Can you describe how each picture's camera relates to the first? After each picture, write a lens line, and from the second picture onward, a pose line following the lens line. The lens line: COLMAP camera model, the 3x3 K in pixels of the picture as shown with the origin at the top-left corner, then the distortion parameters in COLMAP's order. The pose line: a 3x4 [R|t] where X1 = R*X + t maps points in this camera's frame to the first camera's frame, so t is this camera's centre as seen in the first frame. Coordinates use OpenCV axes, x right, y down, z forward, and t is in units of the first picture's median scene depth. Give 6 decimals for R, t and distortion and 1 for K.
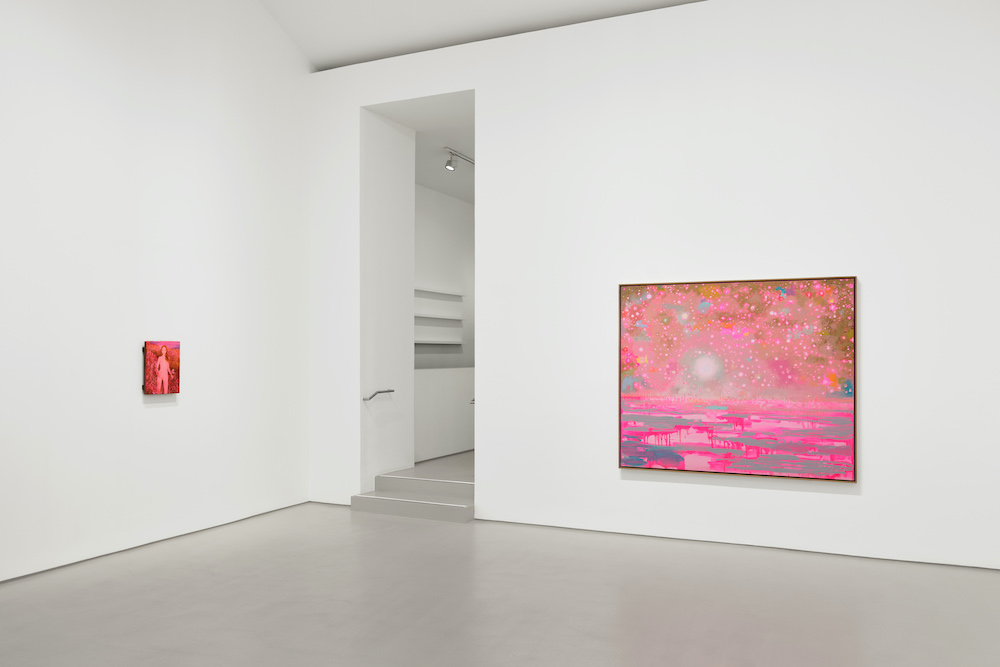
lens RADIAL K [[826.0, 0, 525.2], [0, 826.0, 349.3], [0, 0, 1]] dist [-0.010409, -0.006780]
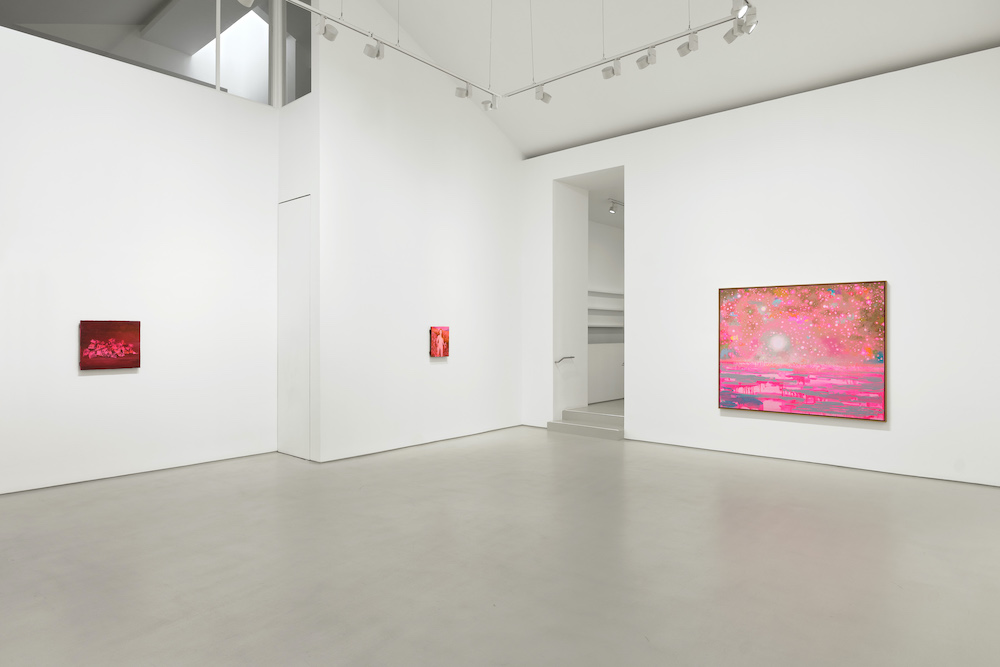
lens RADIAL K [[616.7, 0, 518.8], [0, 616.7, 335.6], [0, 0, 1]] dist [-0.002092, 0.000638]
pose [[0.968527, 0.000982, -0.248906, 0.039452], [0.000999, 0.999969, 0.007832, -0.000493], [0.248906, -0.007834, 0.968496, -0.202466]]
